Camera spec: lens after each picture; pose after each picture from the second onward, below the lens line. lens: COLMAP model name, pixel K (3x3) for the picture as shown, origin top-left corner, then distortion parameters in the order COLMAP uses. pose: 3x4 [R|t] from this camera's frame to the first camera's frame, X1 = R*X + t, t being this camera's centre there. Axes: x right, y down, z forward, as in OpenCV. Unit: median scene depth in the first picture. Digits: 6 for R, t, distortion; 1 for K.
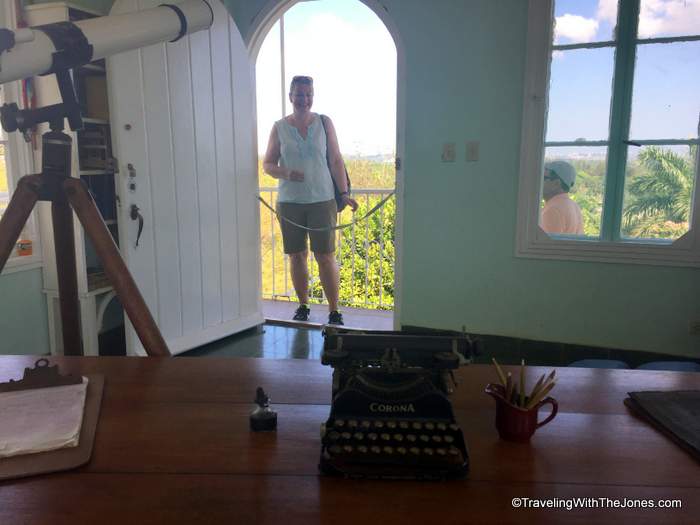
lens RADIAL K [[593.3, 0, 349.7], [0, 593.3, 262.6], [0, 0, 1]] dist [0.002076, -0.000388]
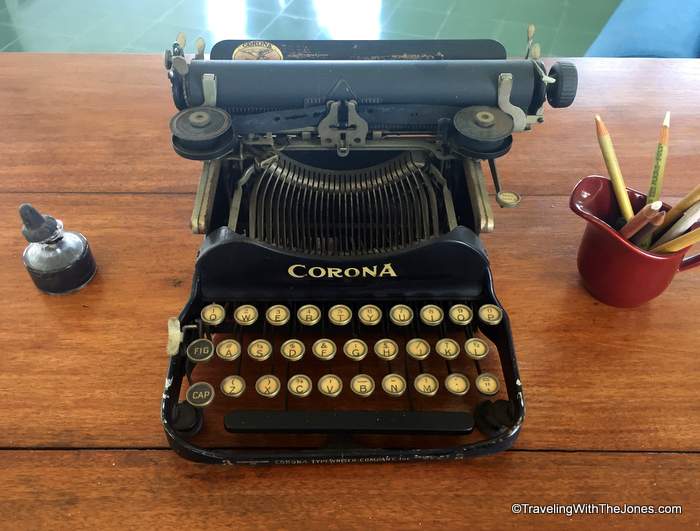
lens RADIAL K [[637.8, 0, 349.5], [0, 637.8, 265.2], [0, 0, 1]] dist [0.024790, 0.000000]
pose [[0.999503, -0.030678, 0.007210, 0.074337], [0.020982, 0.818532, 0.574077, -0.010077], [-0.023514, -0.573641, 0.818769, 0.648036]]
